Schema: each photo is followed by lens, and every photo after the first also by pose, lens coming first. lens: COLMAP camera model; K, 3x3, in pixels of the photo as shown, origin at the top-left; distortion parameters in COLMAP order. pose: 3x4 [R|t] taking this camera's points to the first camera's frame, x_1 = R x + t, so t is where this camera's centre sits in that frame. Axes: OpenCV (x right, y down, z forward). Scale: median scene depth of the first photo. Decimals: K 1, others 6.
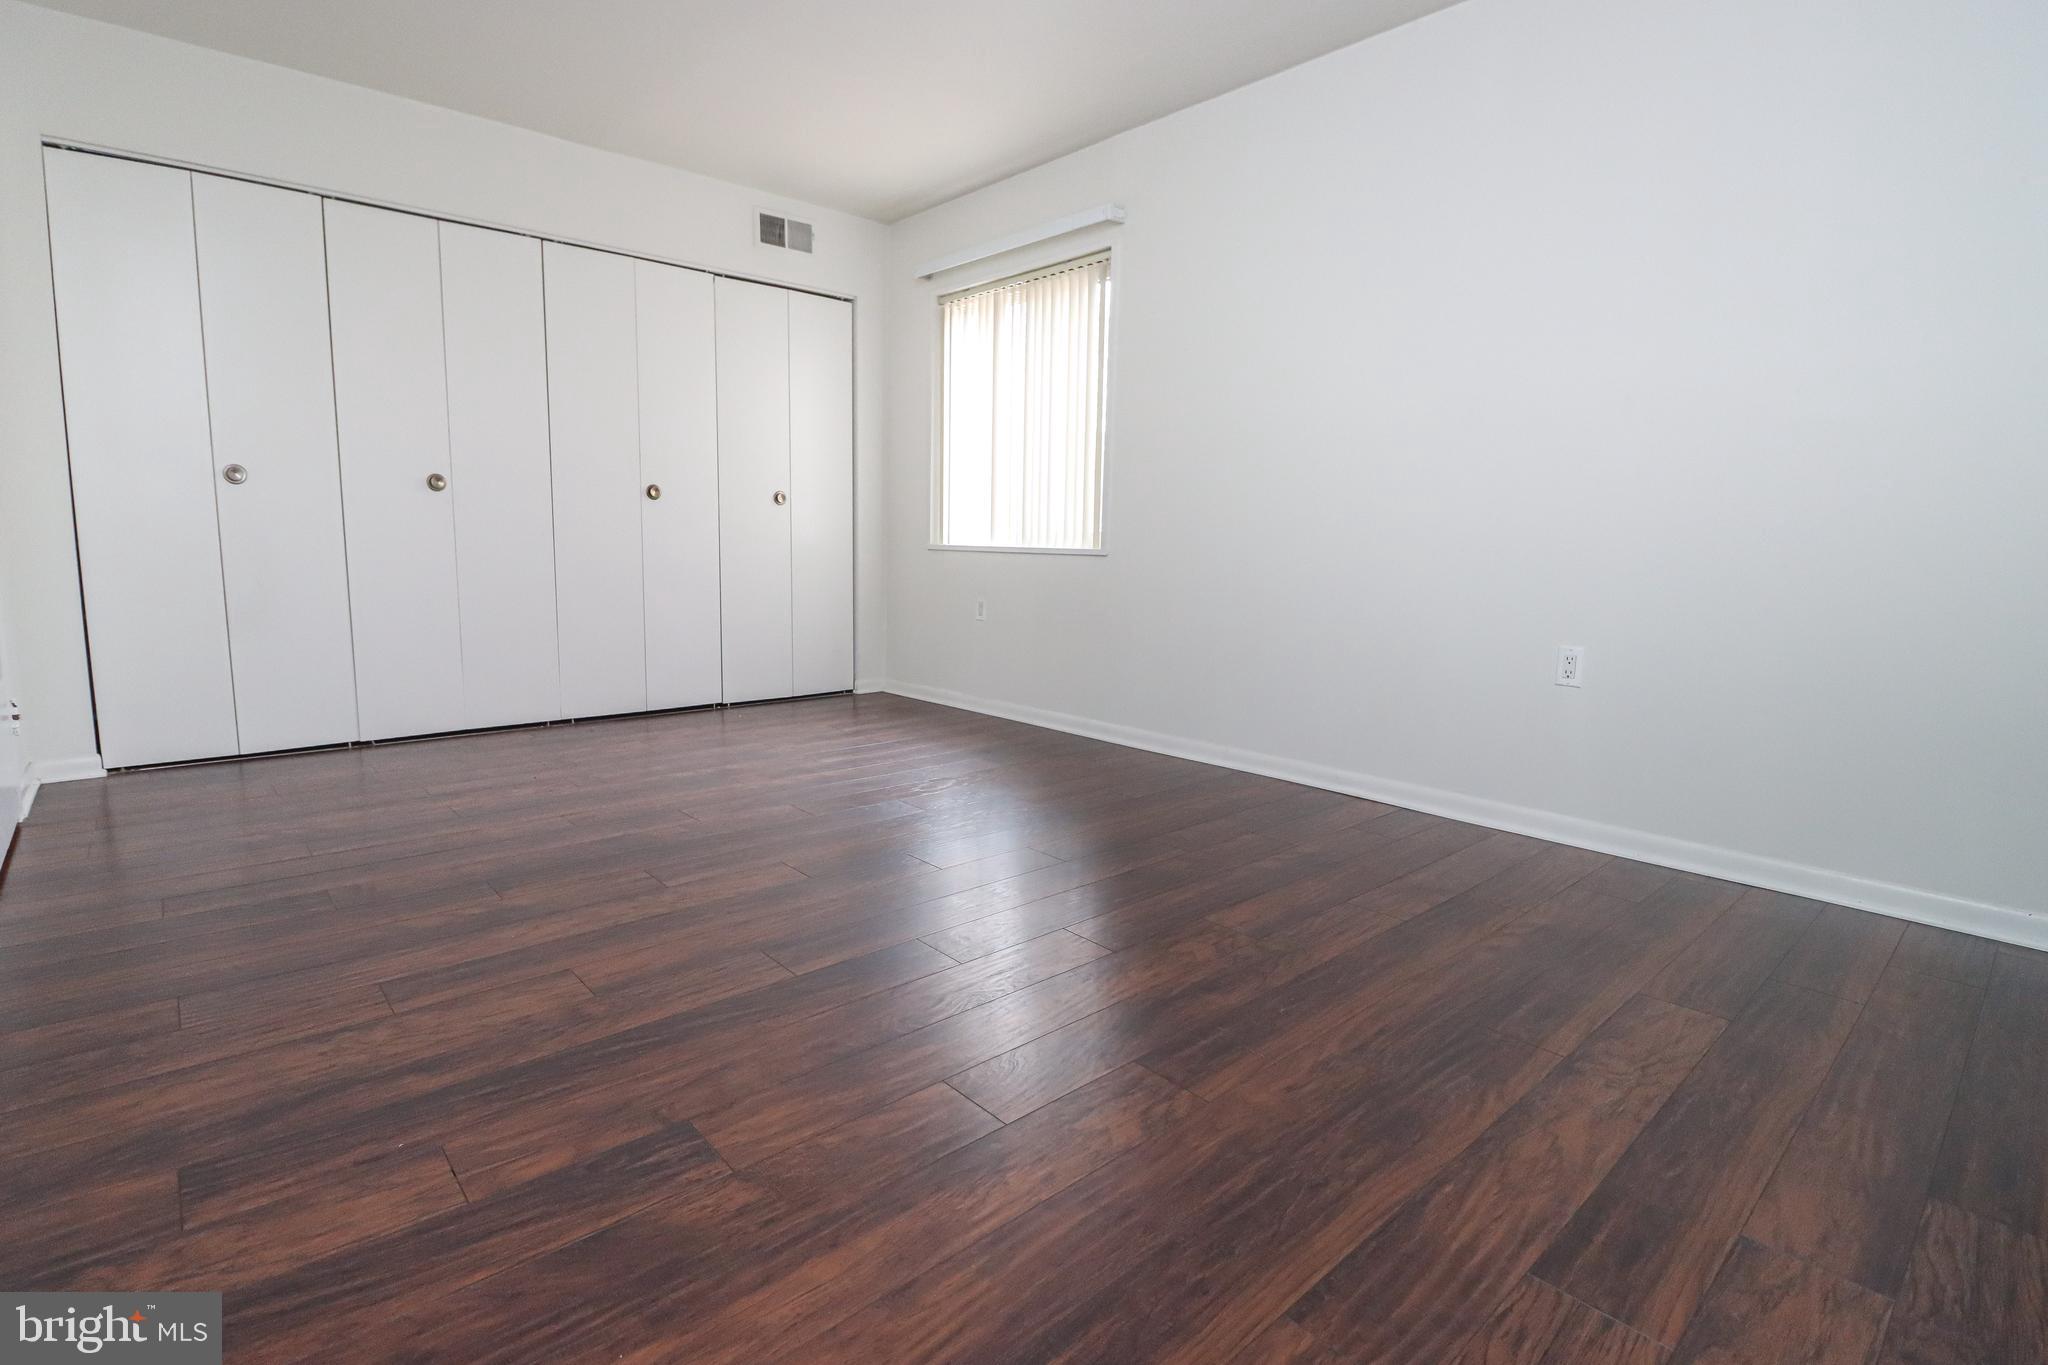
lens RADIAL K [[986.0, 0, 1022.7], [0, 986.0, 668.7], [0, 0, 1]] dist [0.002274, -0.014157]
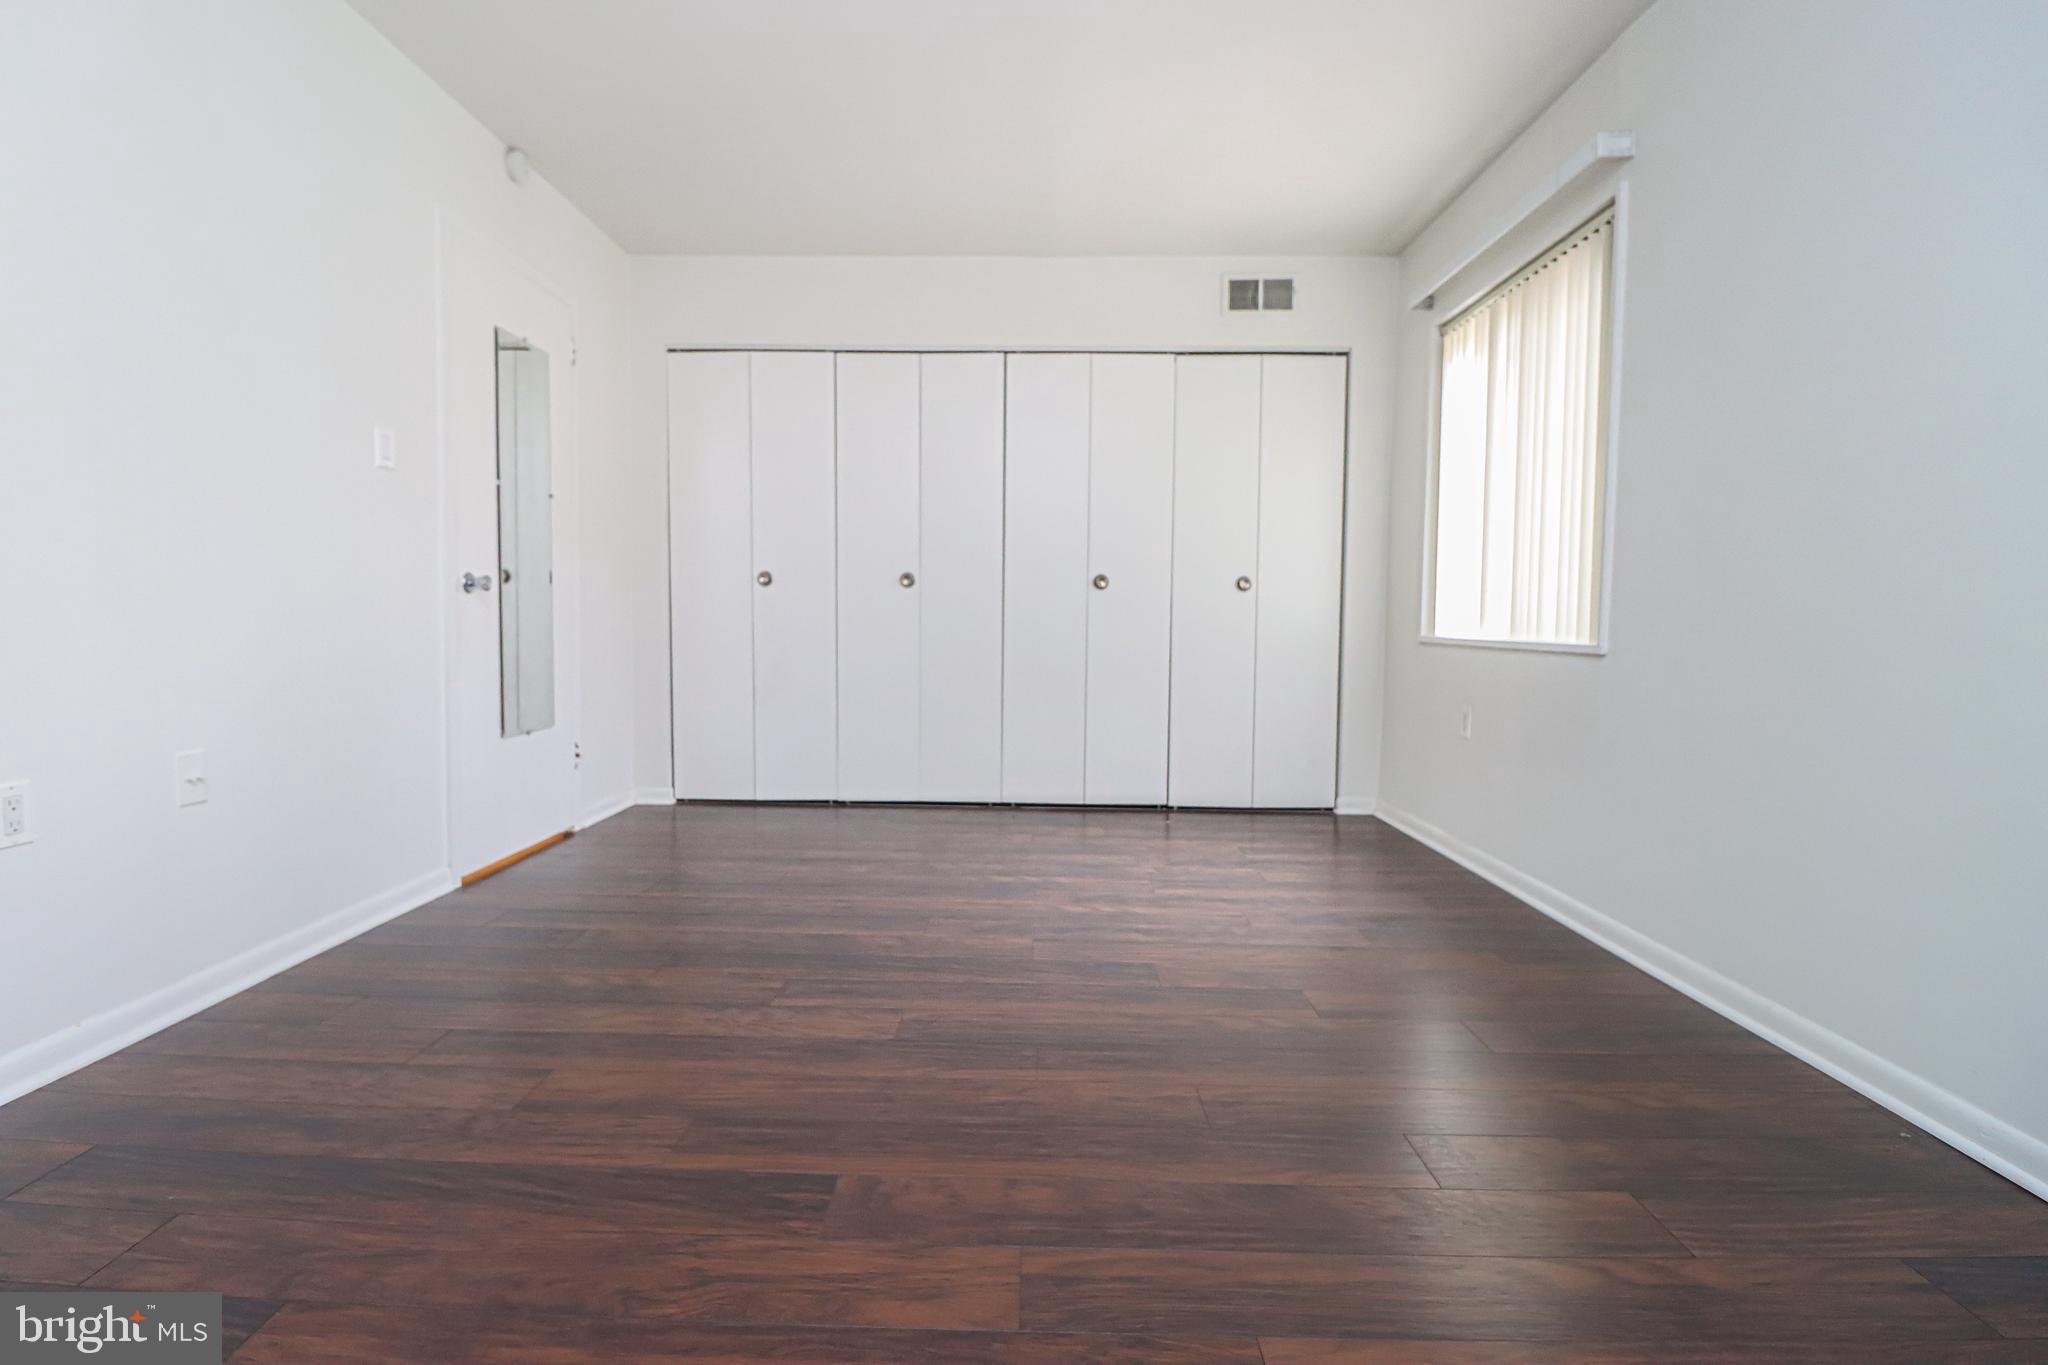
lens RADIAL K [[960.8, 0, 1021.4], [0, 960.8, 660.7], [0, 0, 1]] dist [0.003569, -0.012486]
pose [[0.721526, 0.023712, -0.691982, 0.238735], [-0.089443, 0.994231, -0.059192, -0.038044], [0.686586, 0.104602, 0.719484, 0.269921]]
